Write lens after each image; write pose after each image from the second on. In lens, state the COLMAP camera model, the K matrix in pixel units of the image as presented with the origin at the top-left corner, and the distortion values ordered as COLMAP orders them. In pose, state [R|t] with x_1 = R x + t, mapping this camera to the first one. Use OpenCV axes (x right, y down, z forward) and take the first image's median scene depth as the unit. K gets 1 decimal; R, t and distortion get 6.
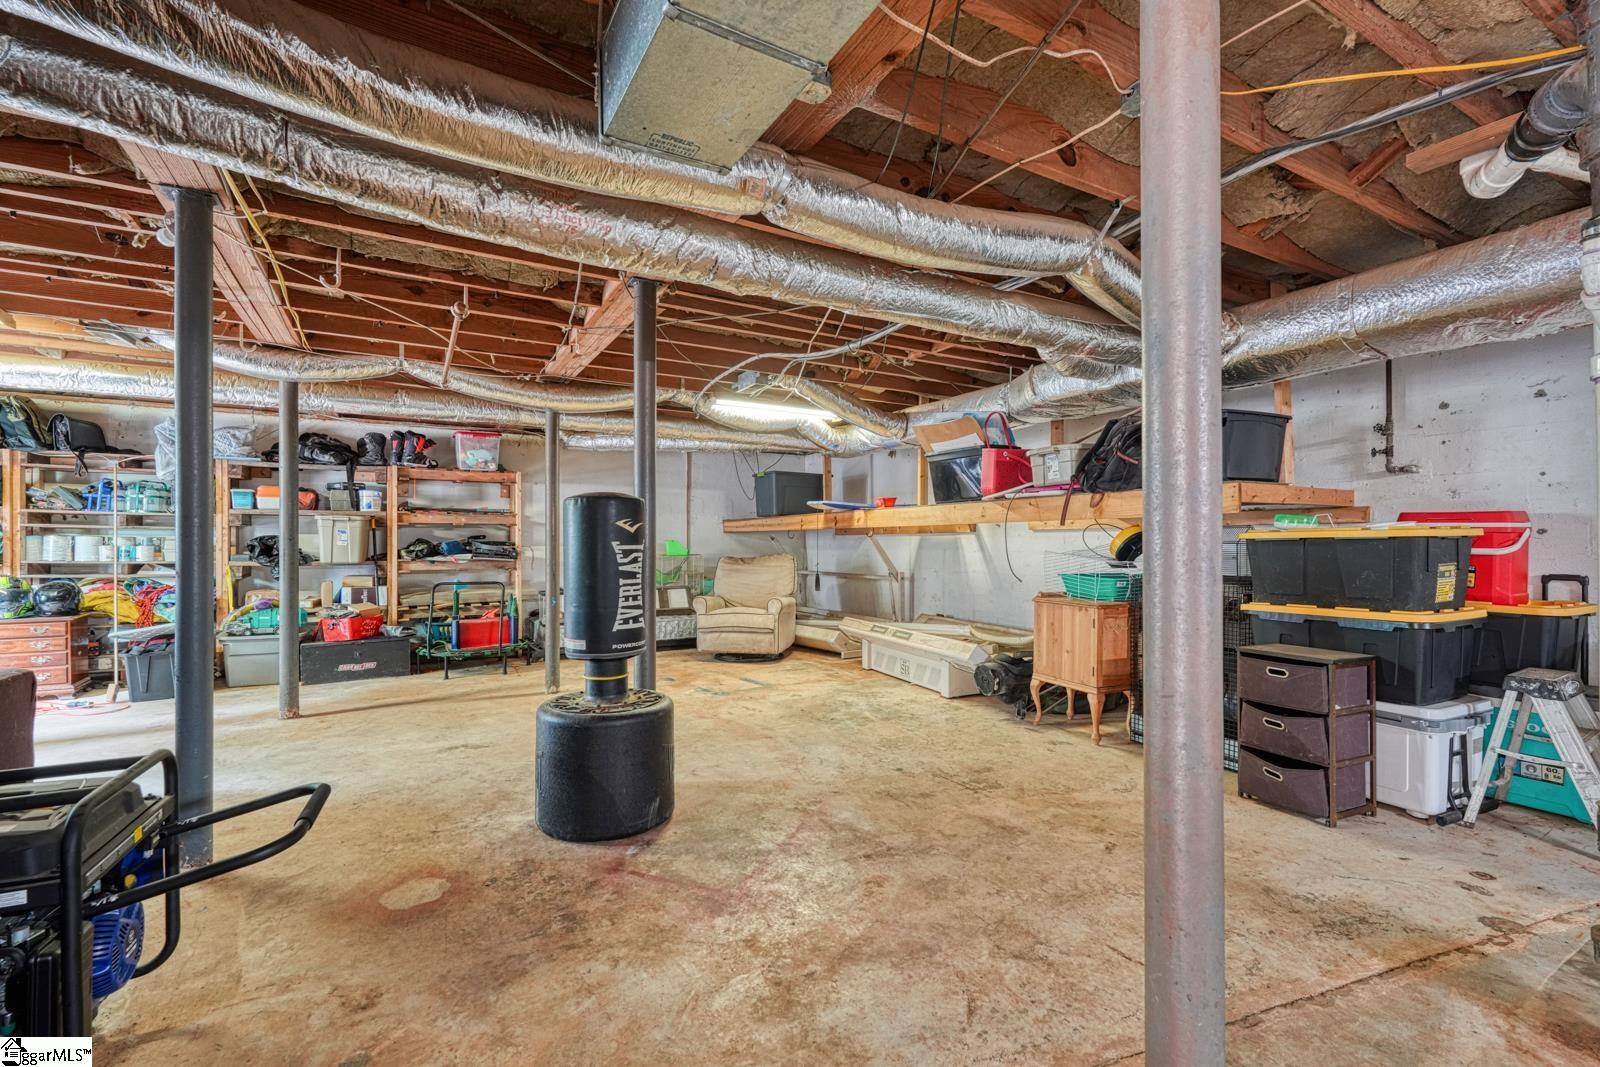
lens RADIAL K [[705.8, 0, 808.9], [0, 705.8, 542.2], [0, 0, 1]] dist [-0.001624, 0.003069]
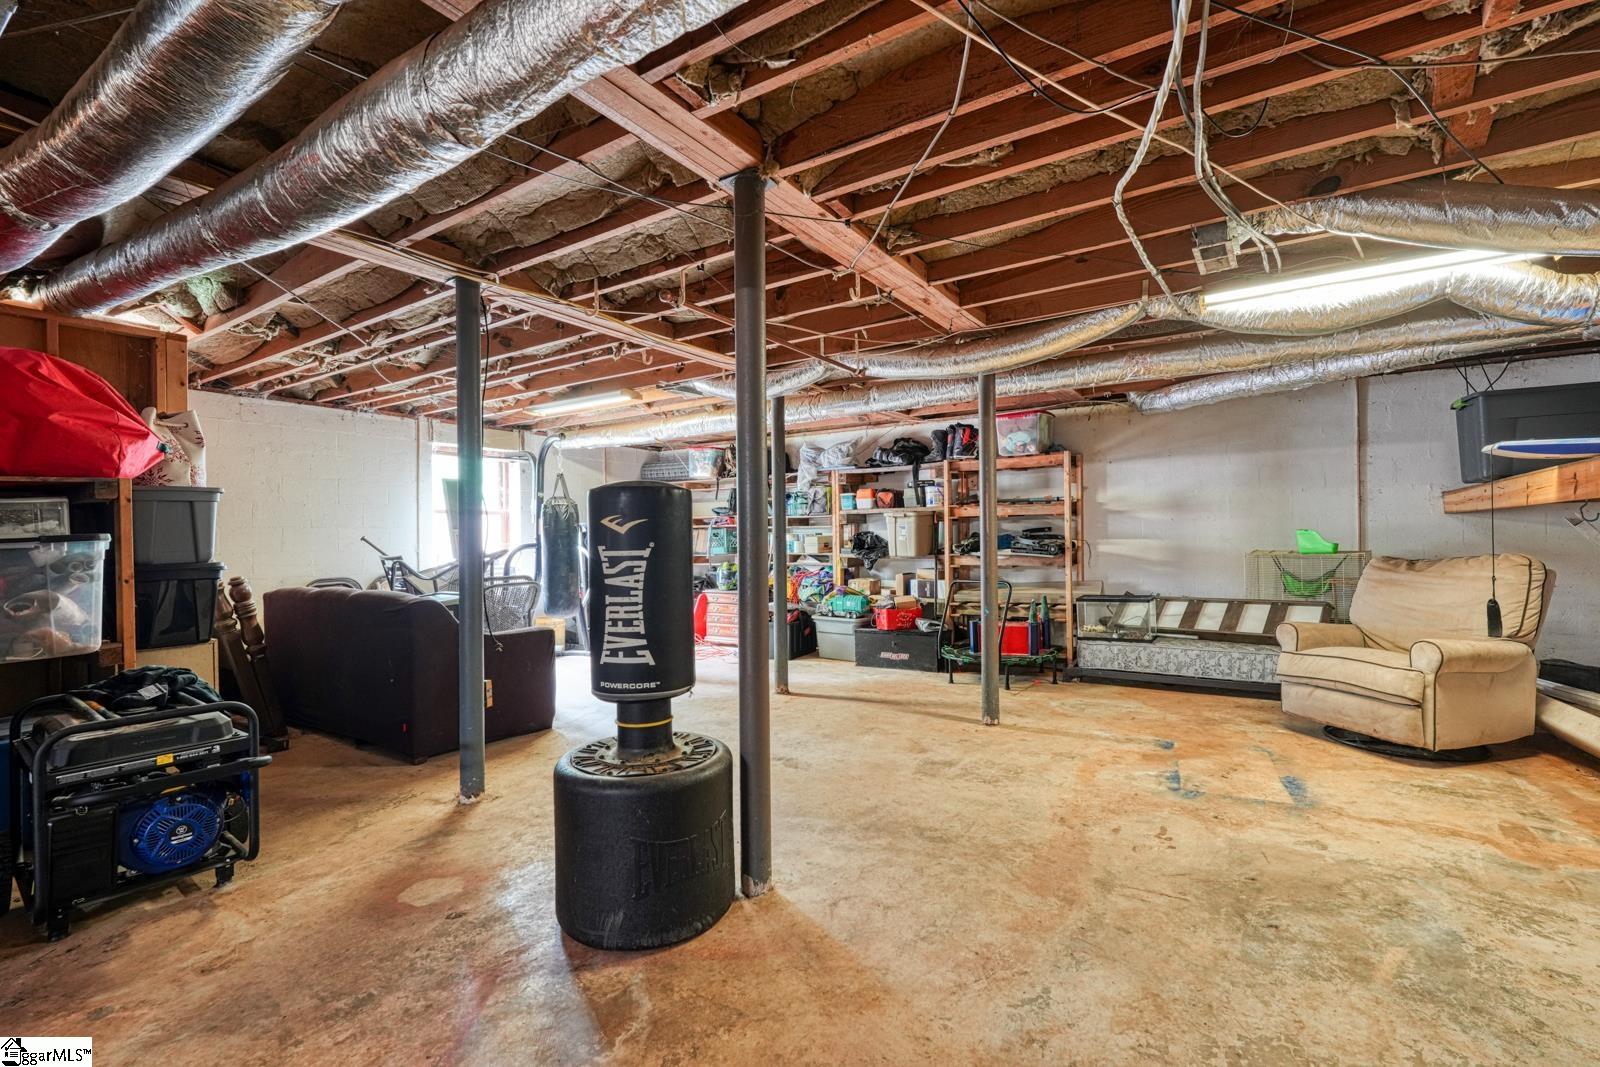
lens RADIAL K [[705.8, 0, 799.4], [0, 705.8, 533.3], [0, 0, 1]] dist [-0.001624, 0.003069]
pose [[0.443546, -0.009929, -0.896197, 0.304825], [0.014435, 0.999888, -0.003934, -0.005096], [0.896136, -0.011192, 0.443639, 0.521320]]
